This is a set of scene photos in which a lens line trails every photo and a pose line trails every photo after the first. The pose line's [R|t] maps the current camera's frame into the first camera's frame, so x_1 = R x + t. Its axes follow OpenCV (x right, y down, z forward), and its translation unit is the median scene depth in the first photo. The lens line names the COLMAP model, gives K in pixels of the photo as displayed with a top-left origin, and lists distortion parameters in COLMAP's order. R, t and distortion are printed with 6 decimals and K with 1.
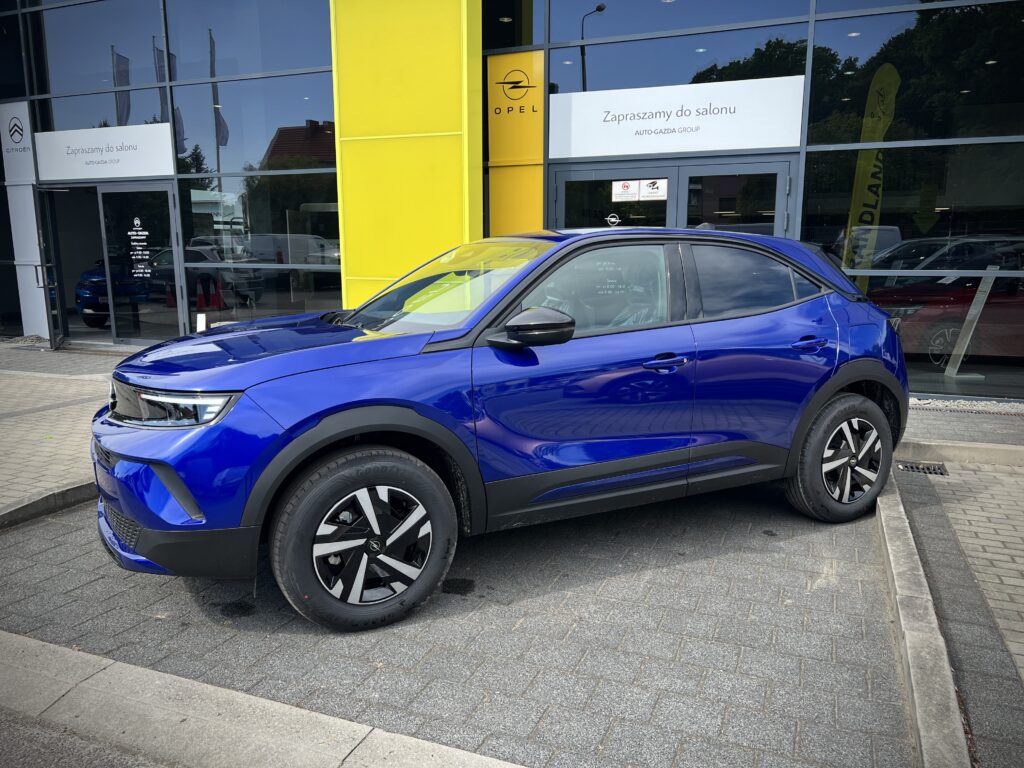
lens RADIAL K [[767.4, 0, 512.1], [0, 767.4, 394.3], [0, 0, 1]] dist [0.038385, -0.044152]
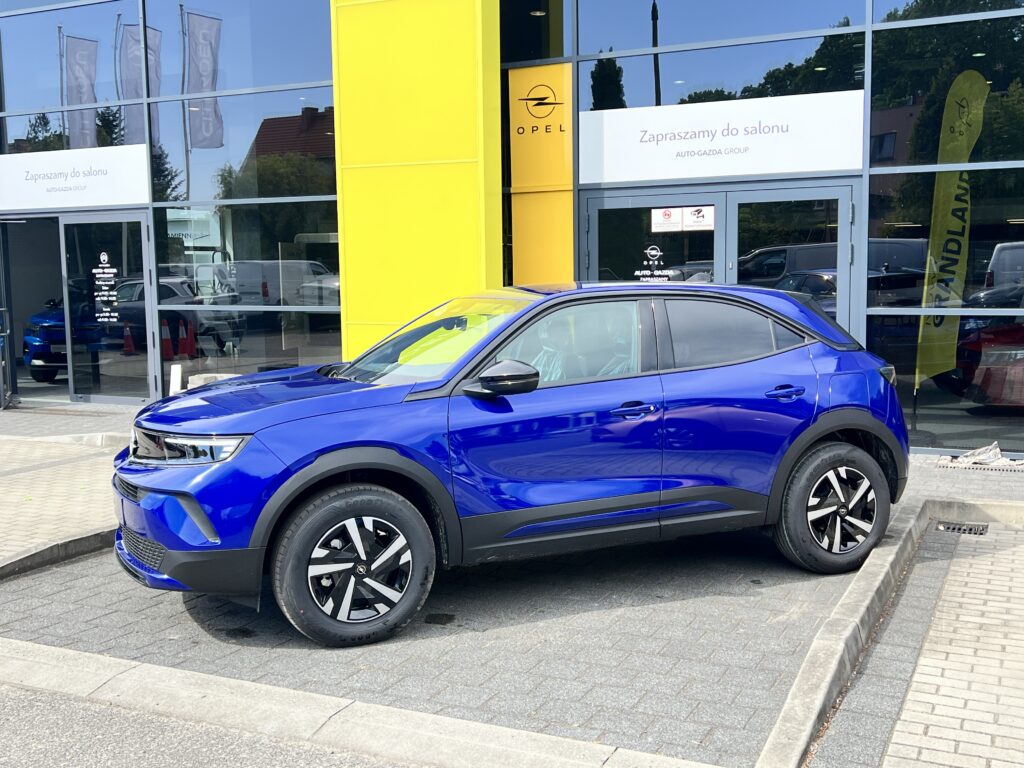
lens RADIAL K [[1084.1, 0, 520.9], [0, 1084.1, 390.2], [0, 0, 1]] dist [0.040348, 0.000000]
pose [[0.998369, -0.006699, -0.056690, 0.054322], [0.002452, 0.997207, -0.074651, 0.018104], [0.057031, 0.074390, 0.995597, -0.219627]]
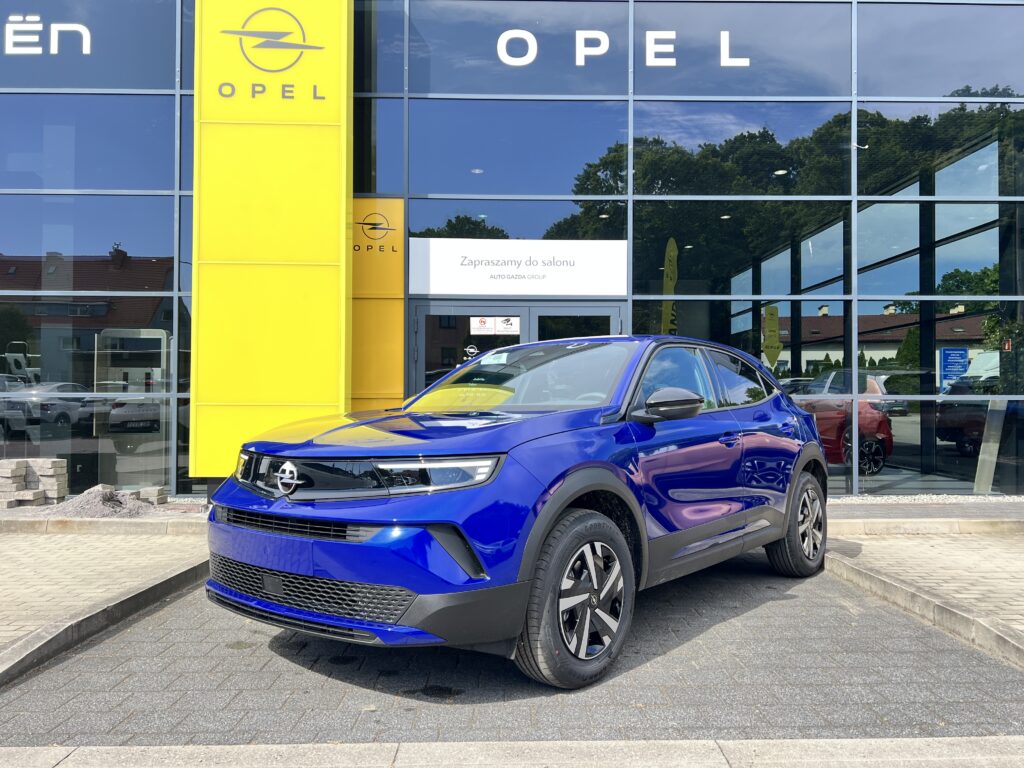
lens RADIAL K [[767.4, 0, 524.1], [0, 767.4, 390.7], [0, 0, 1]] dist [0.038385, -0.044152]
pose [[0.917797, 0.008317, 0.396964, -0.247292], [0.070403, 0.980529, -0.183318, 0.035561], [-0.390759, 0.196196, 0.899341, 0.004125]]
